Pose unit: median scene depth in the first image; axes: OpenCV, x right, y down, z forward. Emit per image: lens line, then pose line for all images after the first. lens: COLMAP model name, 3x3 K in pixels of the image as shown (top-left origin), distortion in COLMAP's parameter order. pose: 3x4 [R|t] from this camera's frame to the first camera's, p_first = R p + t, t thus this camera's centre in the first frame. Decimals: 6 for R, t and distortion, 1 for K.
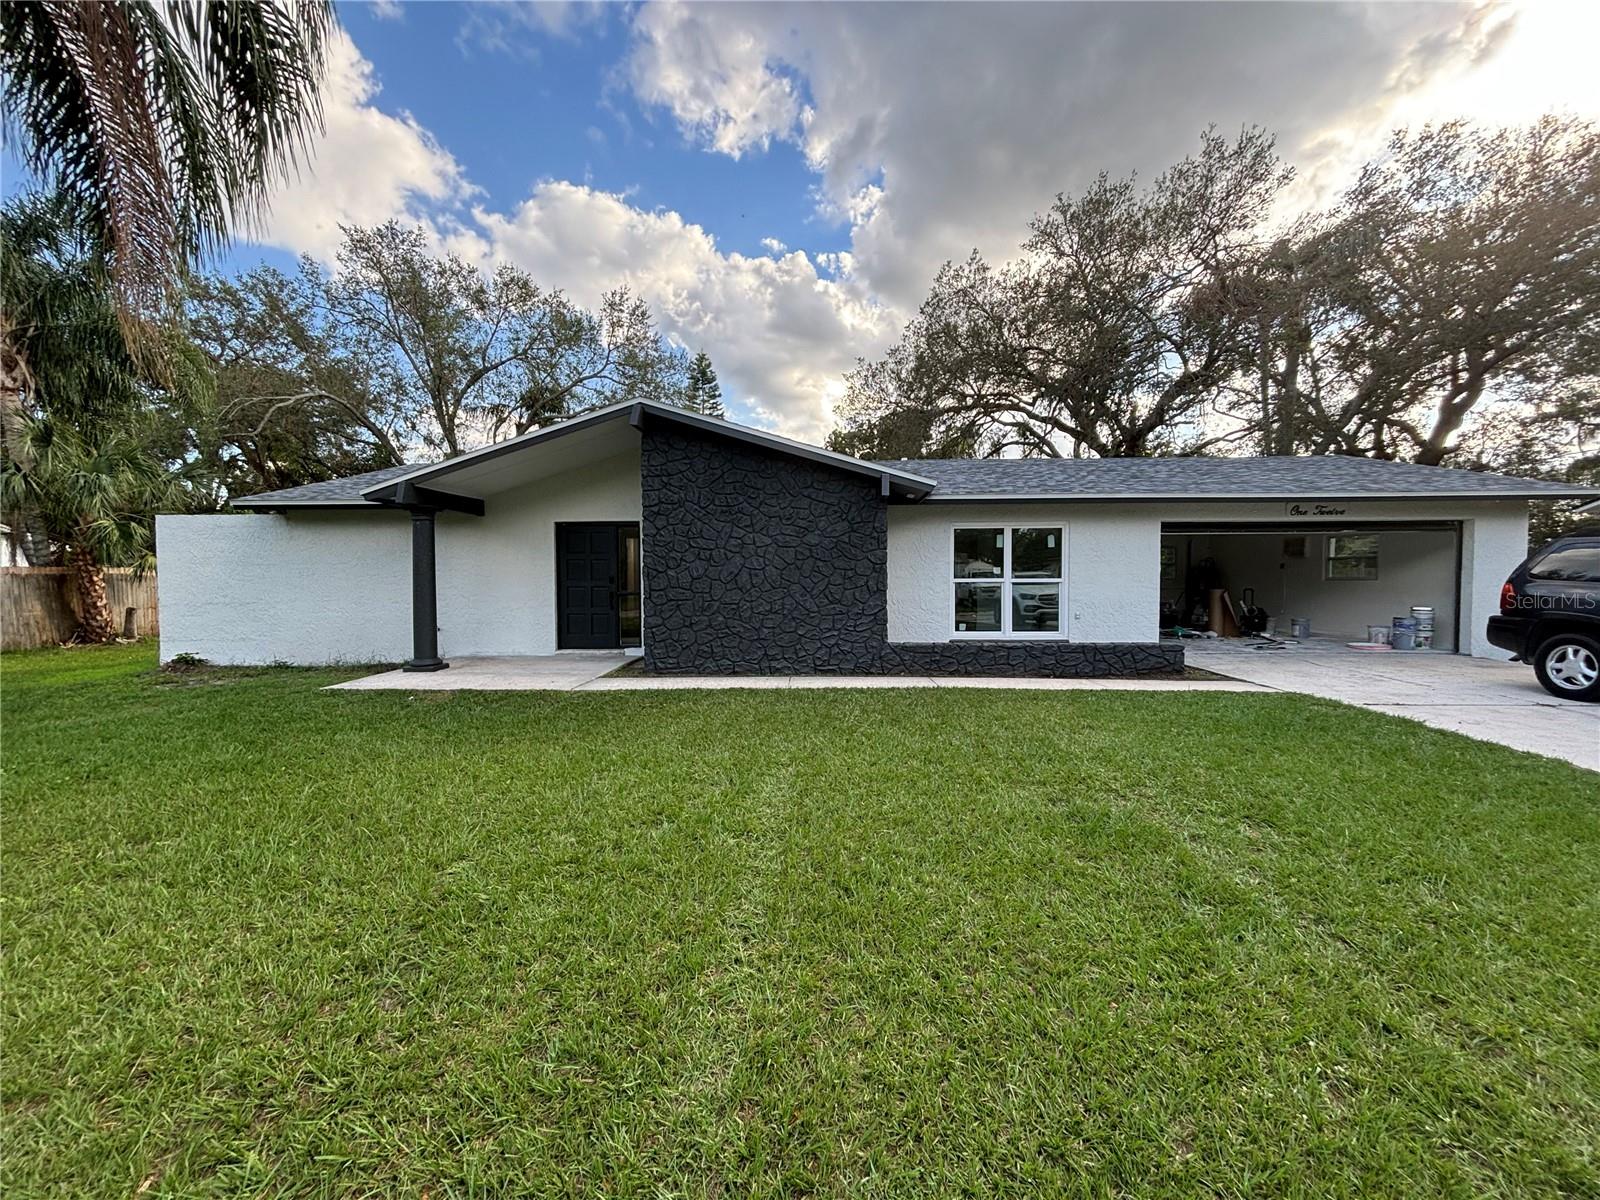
lens RADIAL K [[647.6, 0, 800.0], [0, 647.6, 600.0], [0, 0, 1]] dist [0.001356, 0.000222]
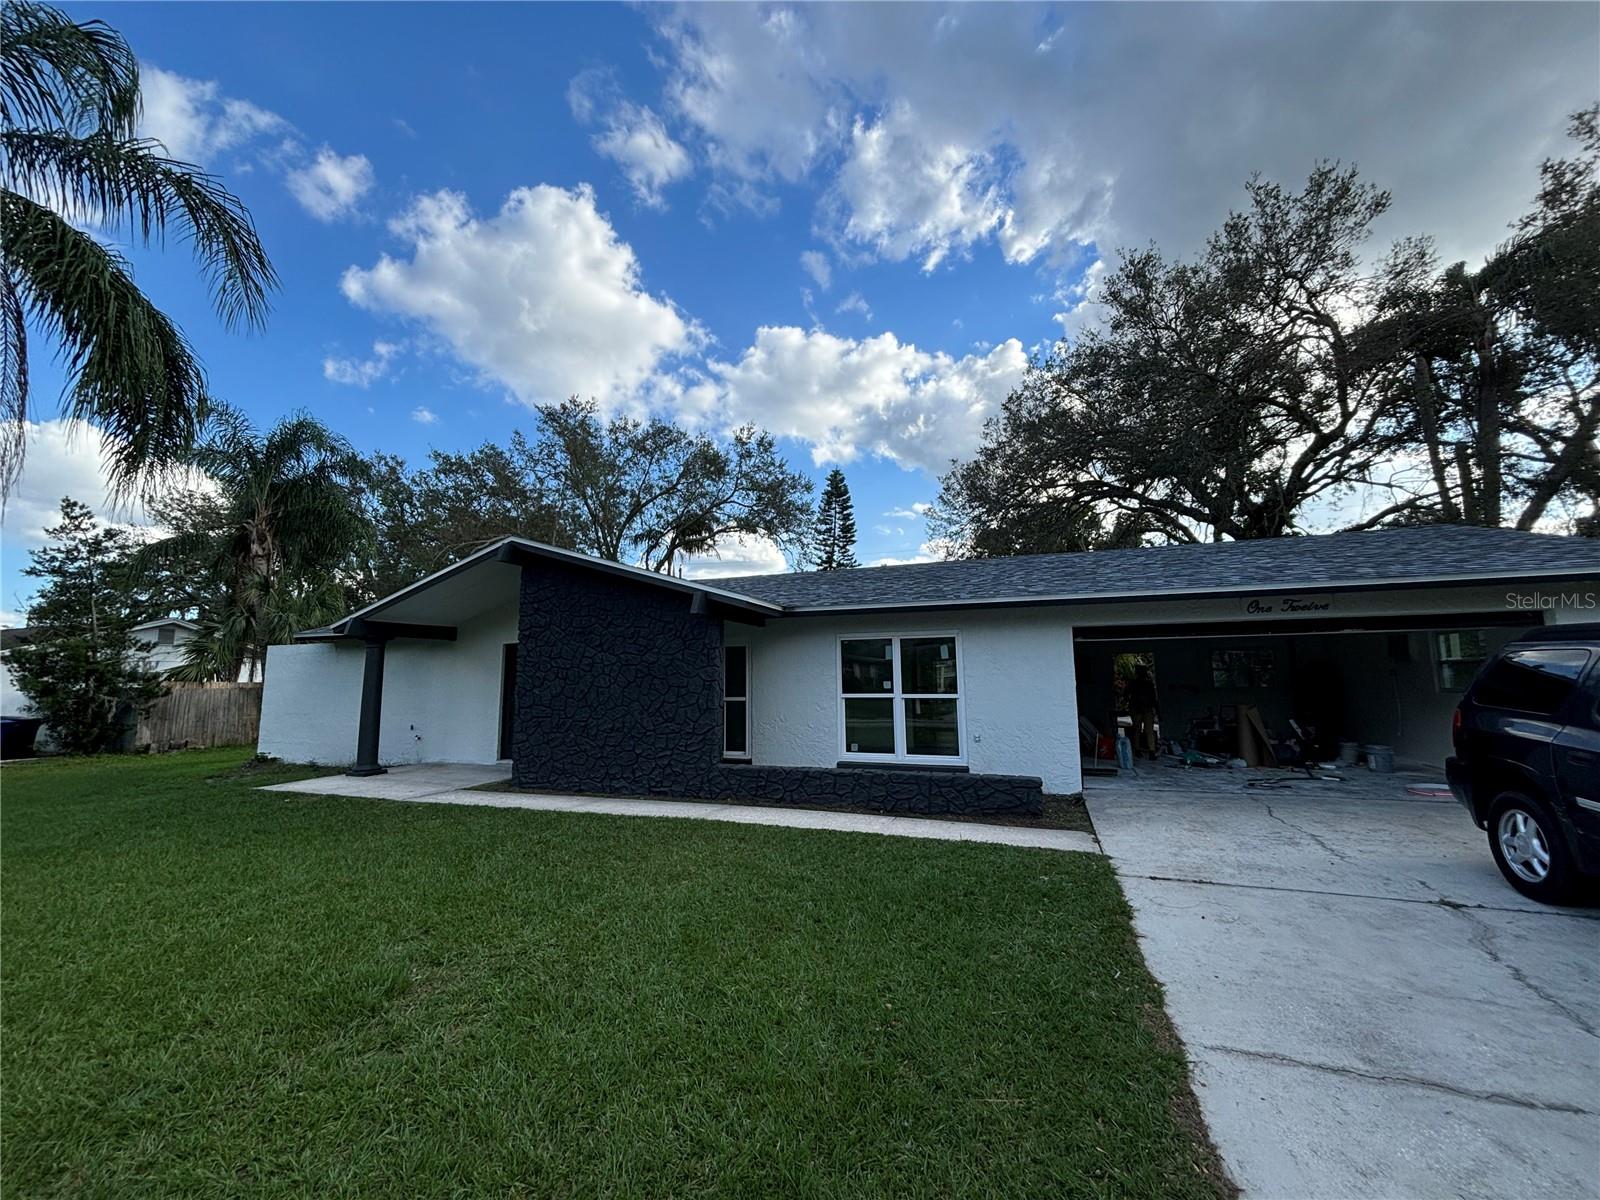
lens RADIAL K [[647.8, 0, 800.0], [0, 647.8, 600.0], [0, 0, 1]] dist [0.000677, -0.000068]
pose [[0.948877, -0.045314, -0.312377, 0.478257], [-0.004085, 0.987796, -0.155699, -0.021712], [0.315620, 0.149015, 0.937112, 0.091853]]
